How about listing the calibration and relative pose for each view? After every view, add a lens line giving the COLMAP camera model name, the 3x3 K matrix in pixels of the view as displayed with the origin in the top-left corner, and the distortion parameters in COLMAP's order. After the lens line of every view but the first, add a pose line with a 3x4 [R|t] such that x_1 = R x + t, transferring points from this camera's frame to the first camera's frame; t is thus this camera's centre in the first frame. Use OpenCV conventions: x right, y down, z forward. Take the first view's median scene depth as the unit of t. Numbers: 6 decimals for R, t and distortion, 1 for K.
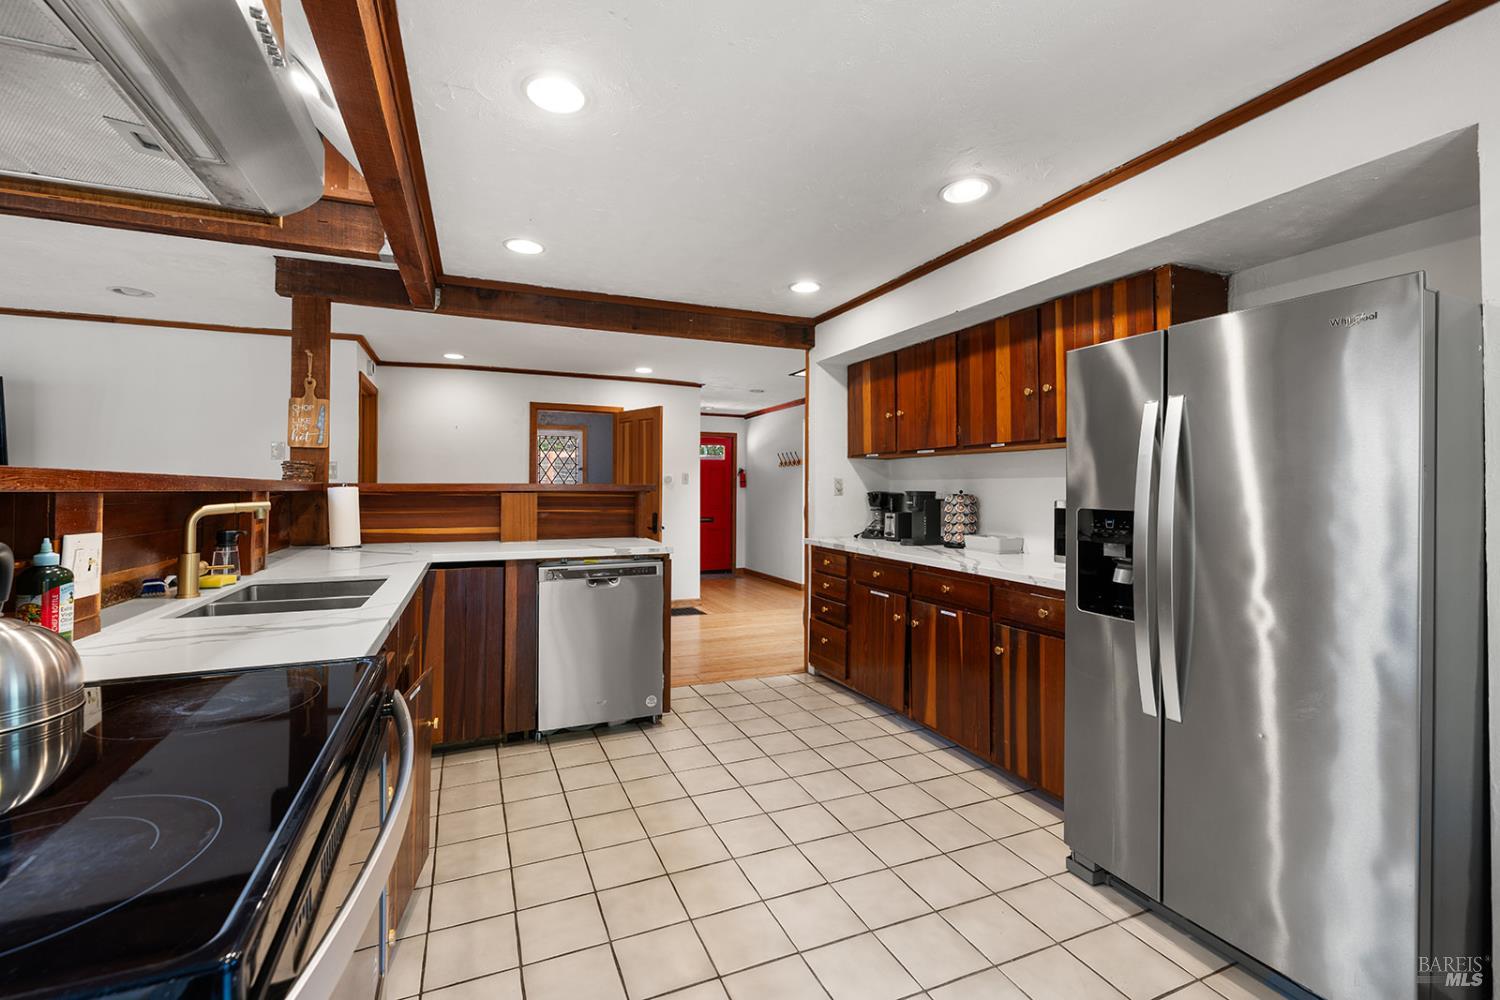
lens RADIAL K [[633.3, 0, 755.6], [0, 633.3, 488.3], [0, 0, 1]] dist [0.008542, -0.001033]
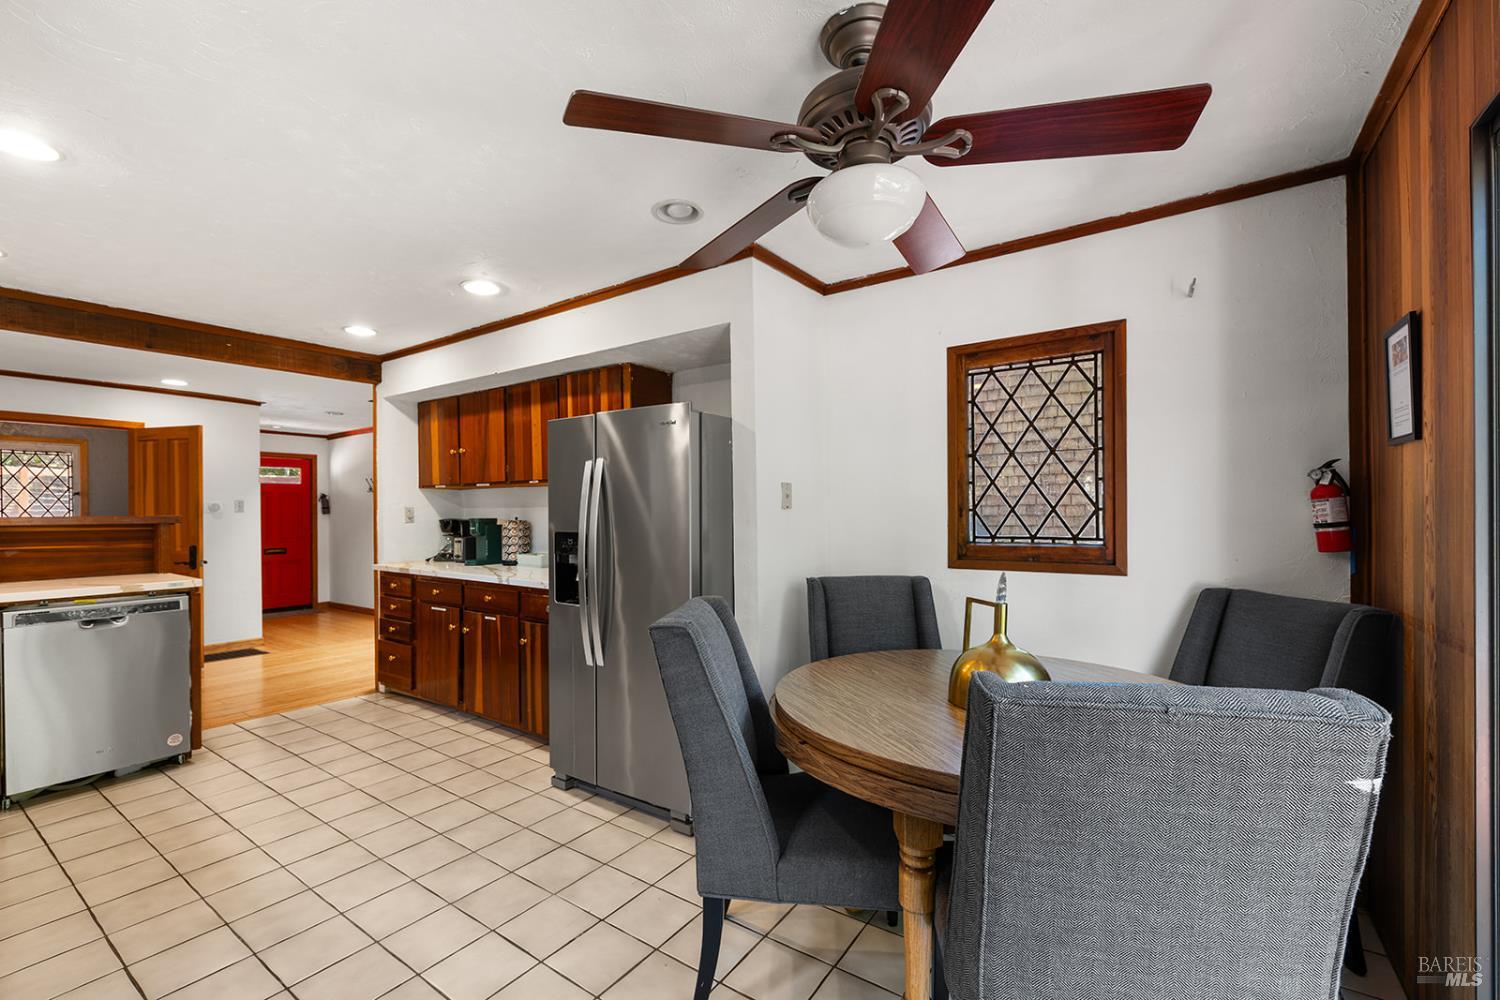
lens RADIAL K [[633.3, 0, 740.3], [0, 633.3, 513.7], [0, 0, 1]] dist [0.008542, -0.001033]
pose [[0.862858, -0.013932, 0.505254, 0.092985], [0.010838, 0.999900, 0.009063, -0.010422], [-0.505330, -0.002344, 0.862923, -0.279223]]
